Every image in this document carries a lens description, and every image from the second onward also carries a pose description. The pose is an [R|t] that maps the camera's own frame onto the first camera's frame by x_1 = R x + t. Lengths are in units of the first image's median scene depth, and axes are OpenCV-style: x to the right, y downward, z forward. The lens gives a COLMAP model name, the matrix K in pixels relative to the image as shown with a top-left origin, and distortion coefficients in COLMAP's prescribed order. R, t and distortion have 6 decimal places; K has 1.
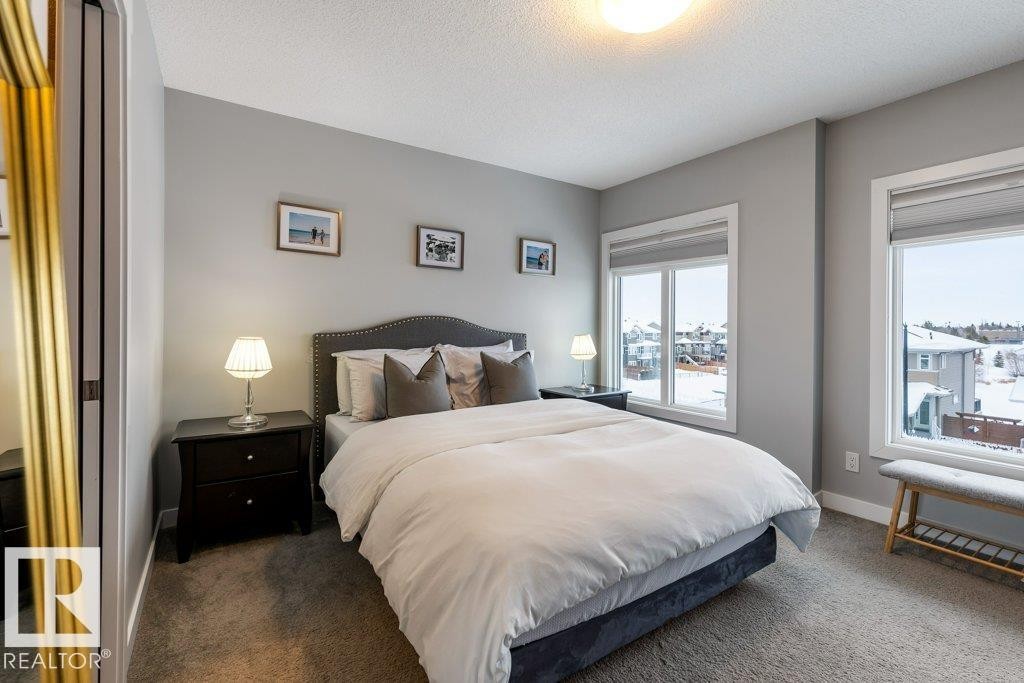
lens RADIAL K [[460.5, 0, 509.5], [0, 460.5, 330.4], [0, 0, 1]] dist [0.002337, -0.002189]
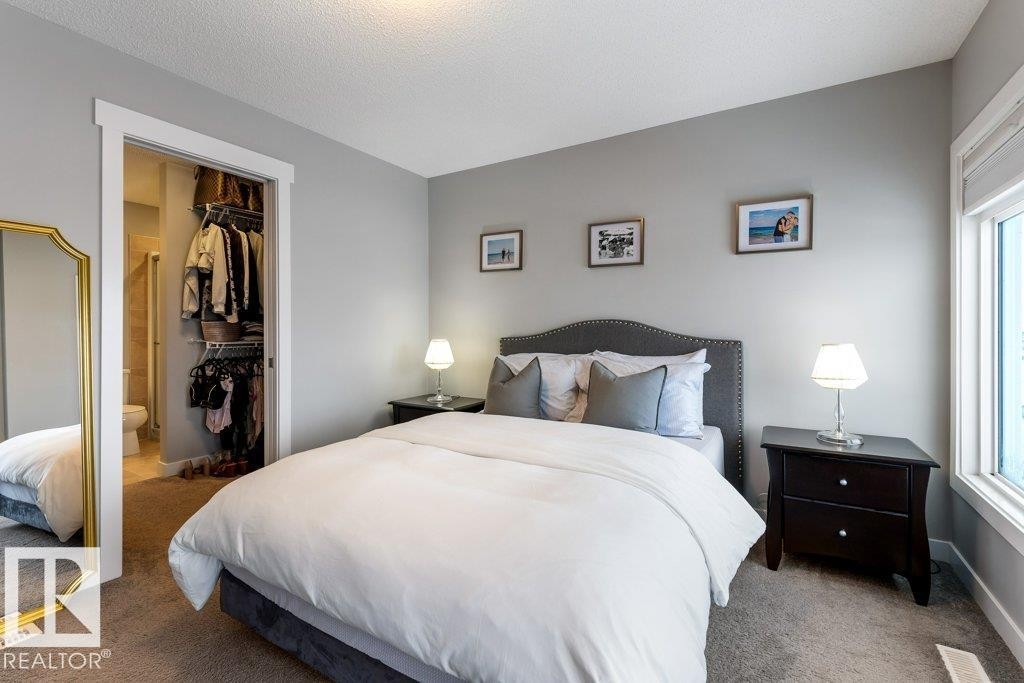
lens RADIAL K [[460.5, 0, 507.9], [0, 460.5, 339.9], [0, 0, 1]] dist [0.002337, -0.002189]
pose [[0.414308, 0.011746, -0.910061, 0.578974], [-0.005623, 0.999931, 0.010346, 0.000457], [0.910119, 0.000831, 0.414345, 0.442138]]
